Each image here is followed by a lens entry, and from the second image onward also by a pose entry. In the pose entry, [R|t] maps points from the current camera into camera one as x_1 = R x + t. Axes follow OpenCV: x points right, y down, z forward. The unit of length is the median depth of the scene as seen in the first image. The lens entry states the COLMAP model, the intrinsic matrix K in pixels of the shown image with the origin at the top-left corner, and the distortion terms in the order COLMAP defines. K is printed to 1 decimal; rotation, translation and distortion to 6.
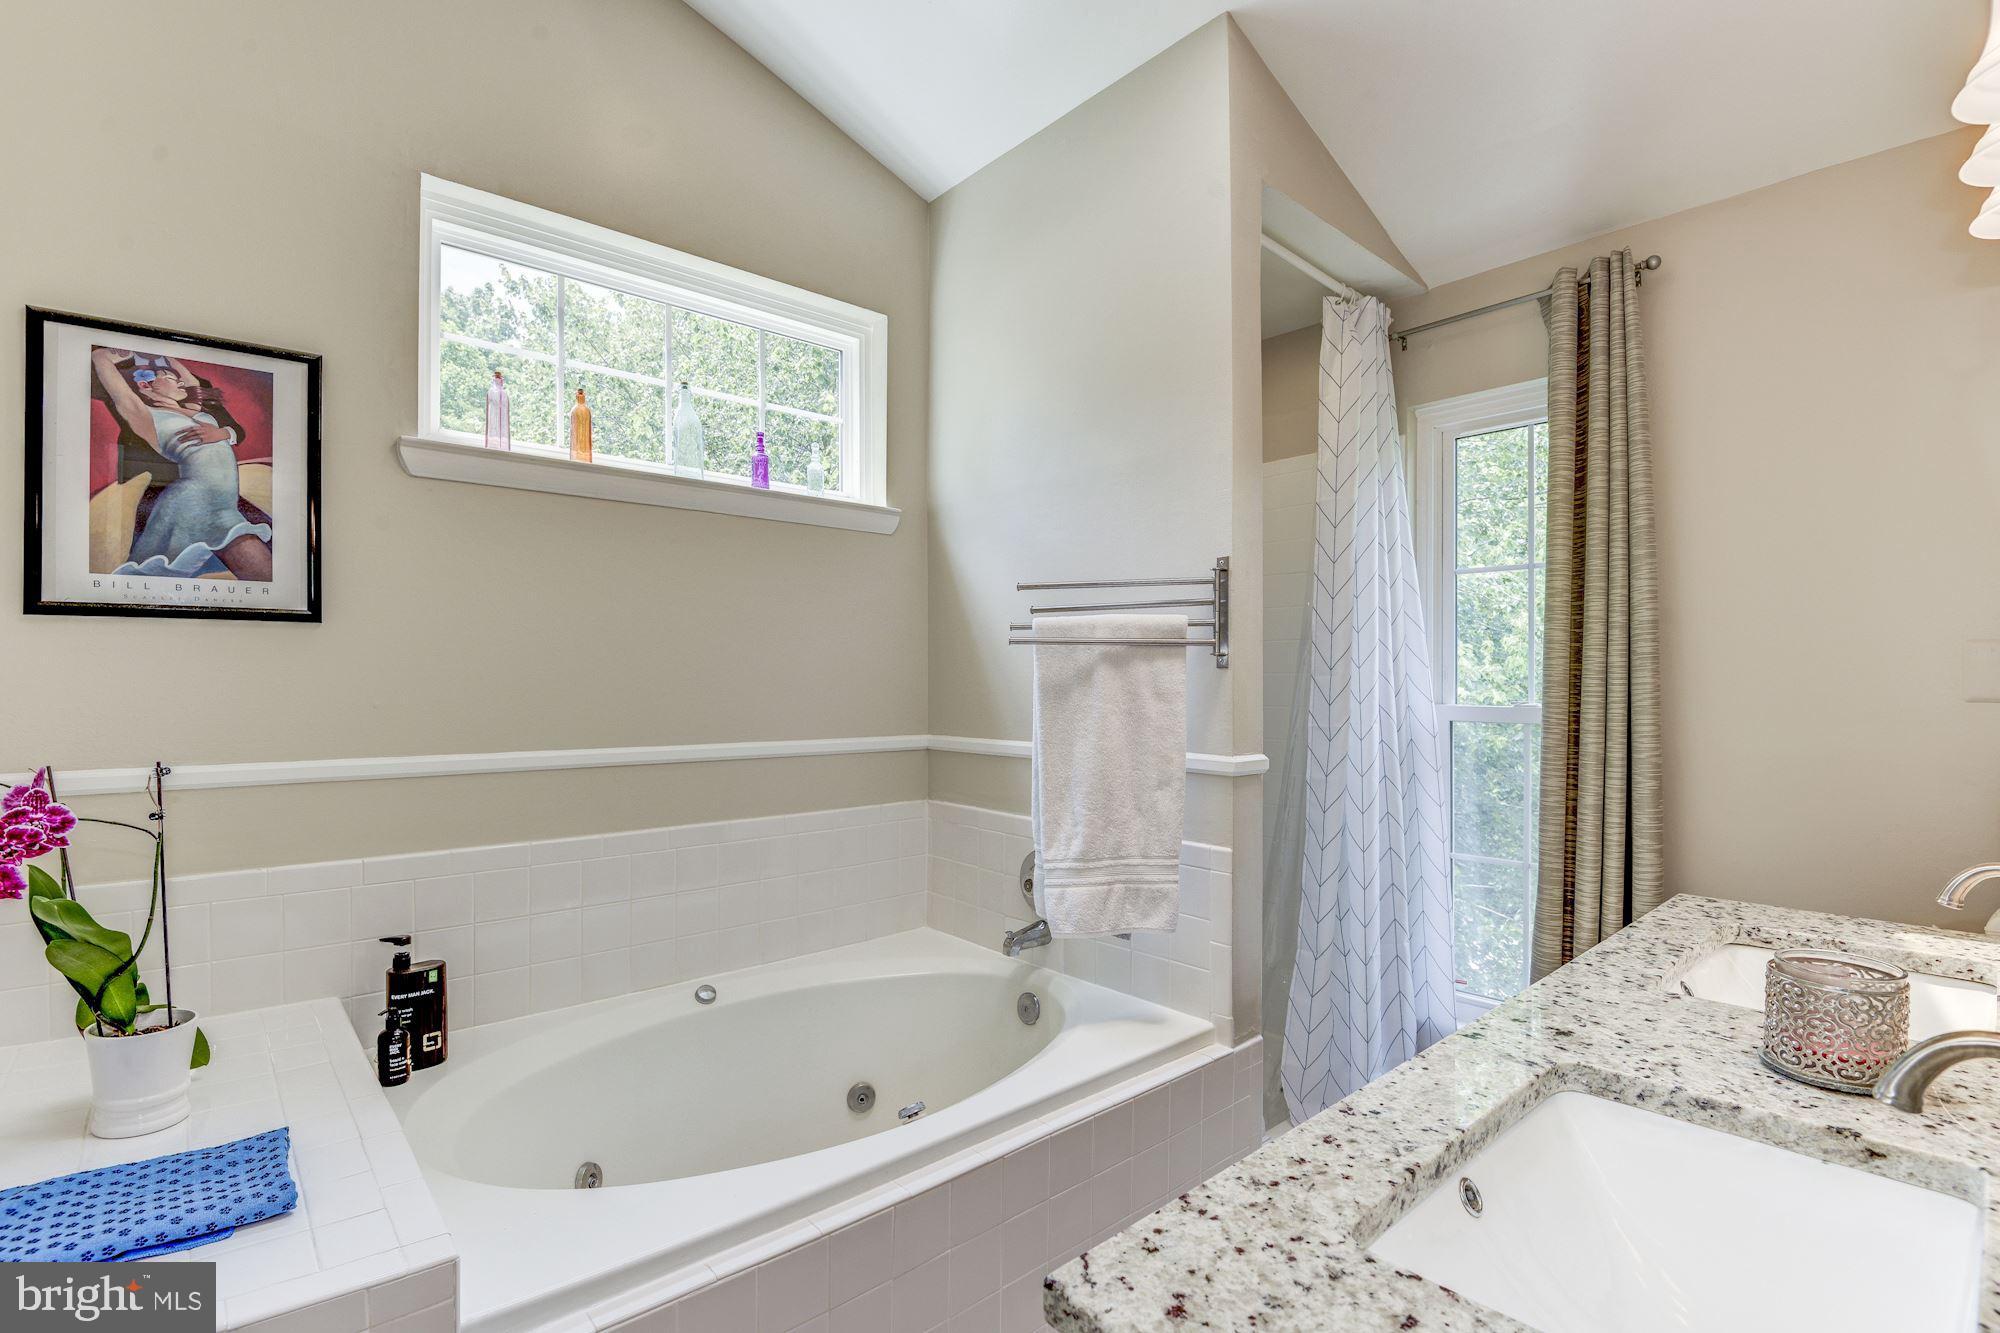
lens RADIAL K [[919.5, 0, 1002.4], [0, 919.5, 677.2], [0, 0, 1]] dist [-0.002655, -0.013178]
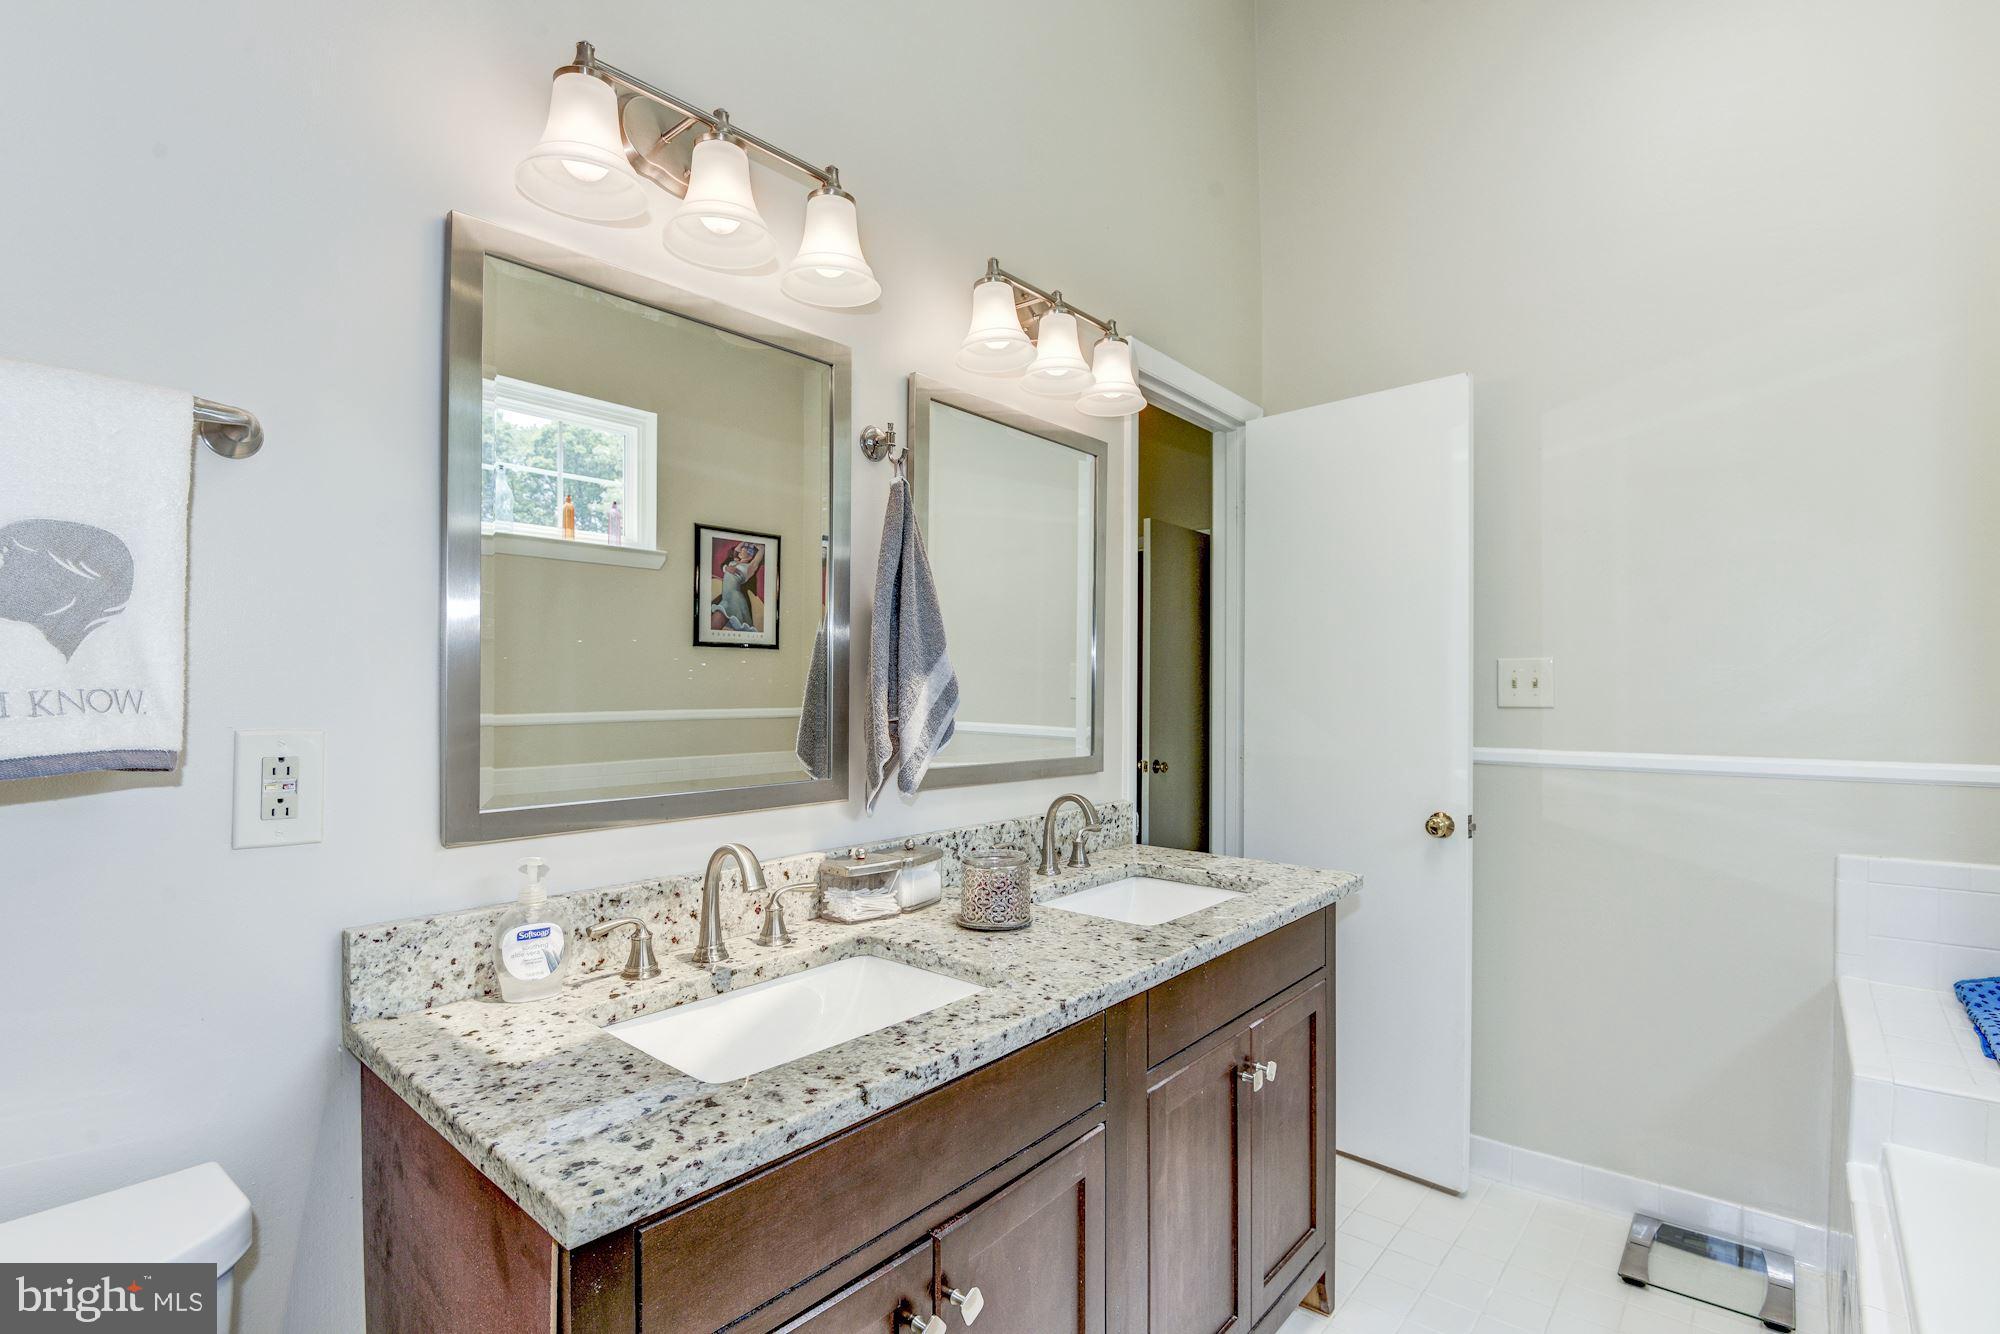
lens RADIAL K [[919.5, 0, 1002.4], [0, 919.5, 677.7], [0, 0, 1]] dist [-0.002655, -0.013178]
pose [[-0.990849, -0.002442, -0.134951, 0.912449], [-0.000932, 0.999936, -0.011244, 0.014084], [0.134970, -0.011016, -0.990789, 2.131313]]
